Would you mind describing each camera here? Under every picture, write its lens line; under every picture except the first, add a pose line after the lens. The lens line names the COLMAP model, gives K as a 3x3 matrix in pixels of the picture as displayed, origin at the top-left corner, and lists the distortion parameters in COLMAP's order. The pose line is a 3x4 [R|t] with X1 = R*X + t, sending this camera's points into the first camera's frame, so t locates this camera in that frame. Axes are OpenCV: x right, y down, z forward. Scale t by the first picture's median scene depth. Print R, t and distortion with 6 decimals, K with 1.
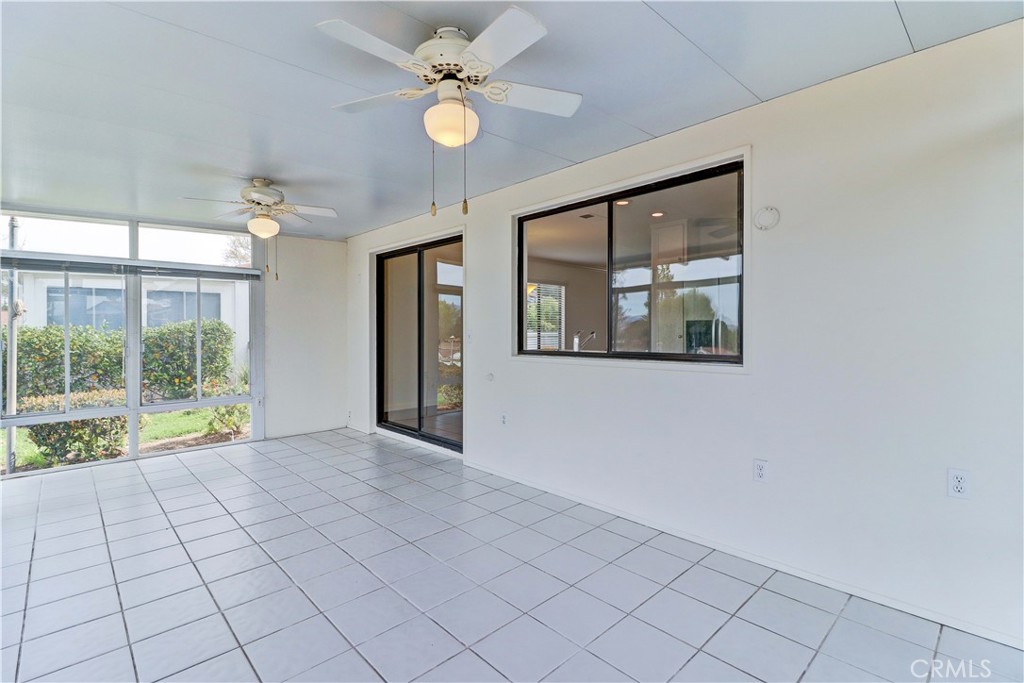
lens RADIAL K [[474.4, 0, 515.3], [0, 474.4, 334.3], [0, 0, 1]] dist [0.022209, -0.013496]
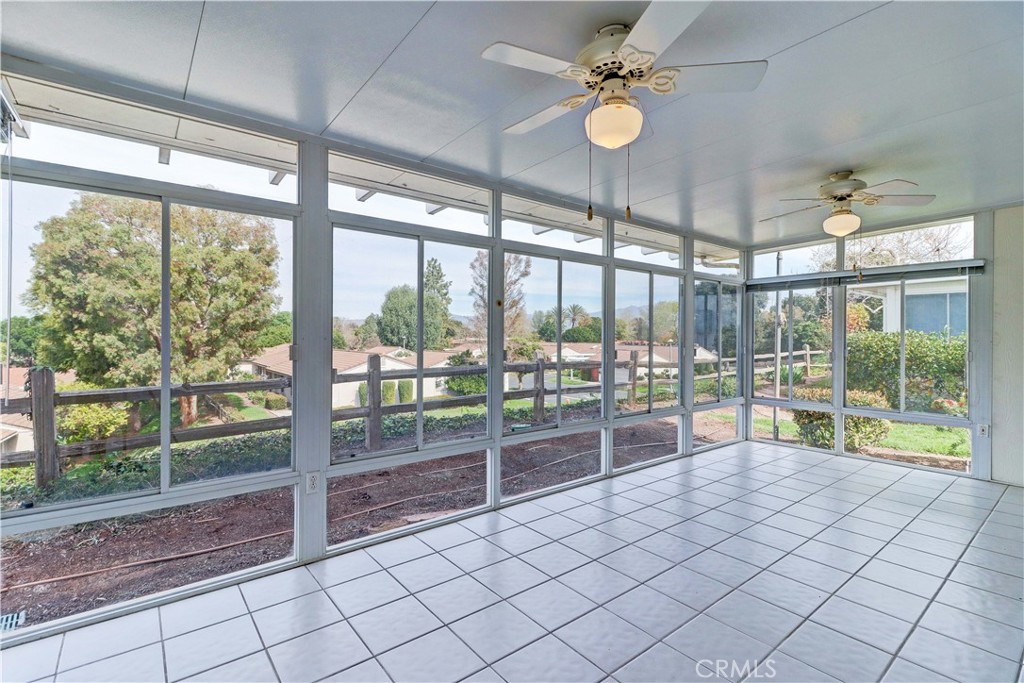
lens RADIAL K [[472.1, 0, 516.6], [0, 472.1, 334.2], [0, 0, 1]] dist [0.022822, -0.014167]
pose [[-0.081560, 0.001881, -0.996667, 0.322584], [-0.013468, 0.999905, 0.002990, -0.006261], [0.996577, 0.013667, -0.081527, 0.338652]]
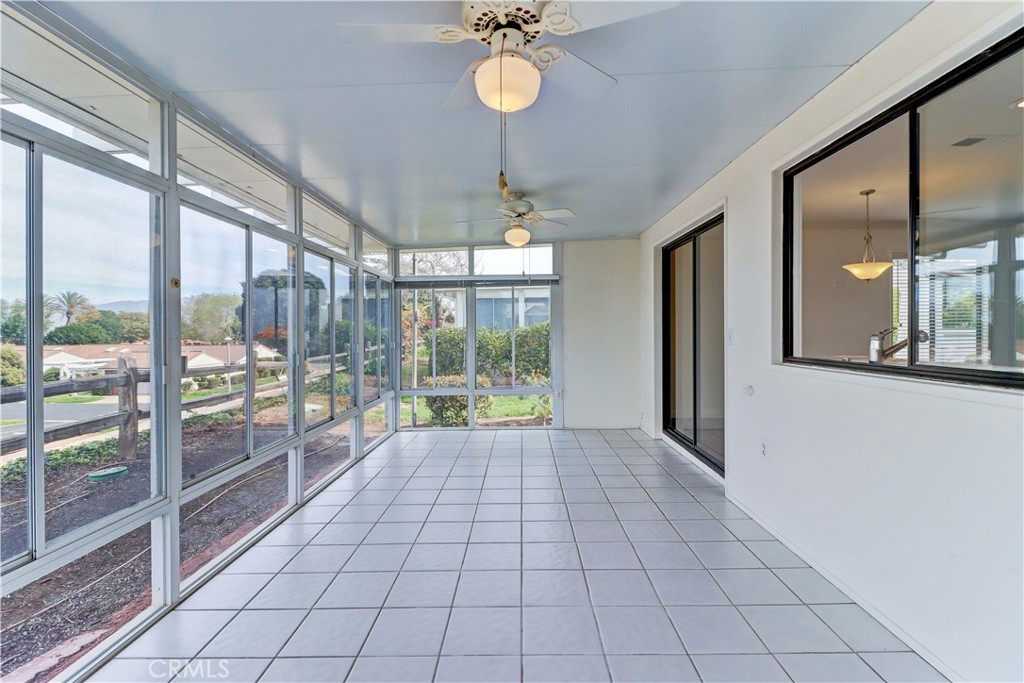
lens RADIAL K [[472.1, 0, 516.6], [0, 472.1, 334.2], [0, 0, 1]] dist [0.022822, -0.014167]
pose [[0.717143, 0.002701, -0.696920, 0.173493], [0.001269, 0.999986, 0.005182, -0.004091], [0.696924, -0.004601, 0.717130, 0.158954]]
